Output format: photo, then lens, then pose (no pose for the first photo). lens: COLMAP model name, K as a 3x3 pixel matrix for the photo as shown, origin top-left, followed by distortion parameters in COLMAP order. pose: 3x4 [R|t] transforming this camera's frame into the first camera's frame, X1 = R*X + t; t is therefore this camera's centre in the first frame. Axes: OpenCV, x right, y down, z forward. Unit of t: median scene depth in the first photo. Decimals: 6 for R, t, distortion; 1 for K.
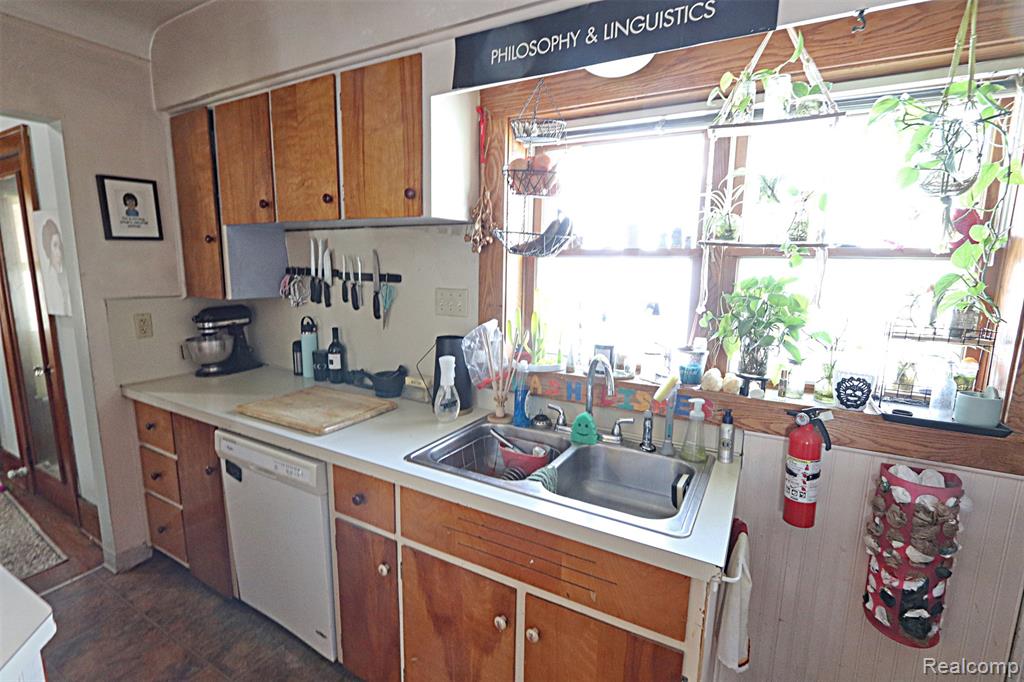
lens RADIAL K [[472.5, 0, 498.7], [0, 472.5, 343.2], [0, 0, 1]] dist [-0.022128, 0.000485]
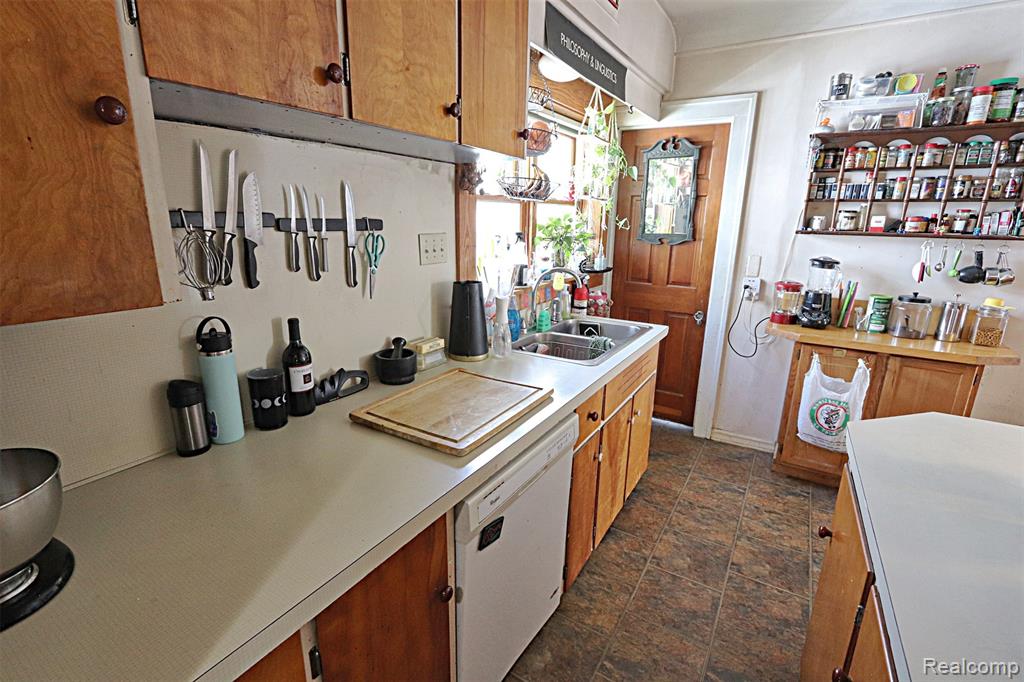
lens RADIAL K [[472.5, 0, 498.7], [0, 472.5, 343.2], [0, 0, 1]] dist [-0.022128, 0.000485]
pose [[0.046221, -0.271471, 0.961336, -0.919076], [0.161278, 0.951767, 0.261015, -0.117591], [-0.985826, 0.142979, 0.087774, 0.742984]]
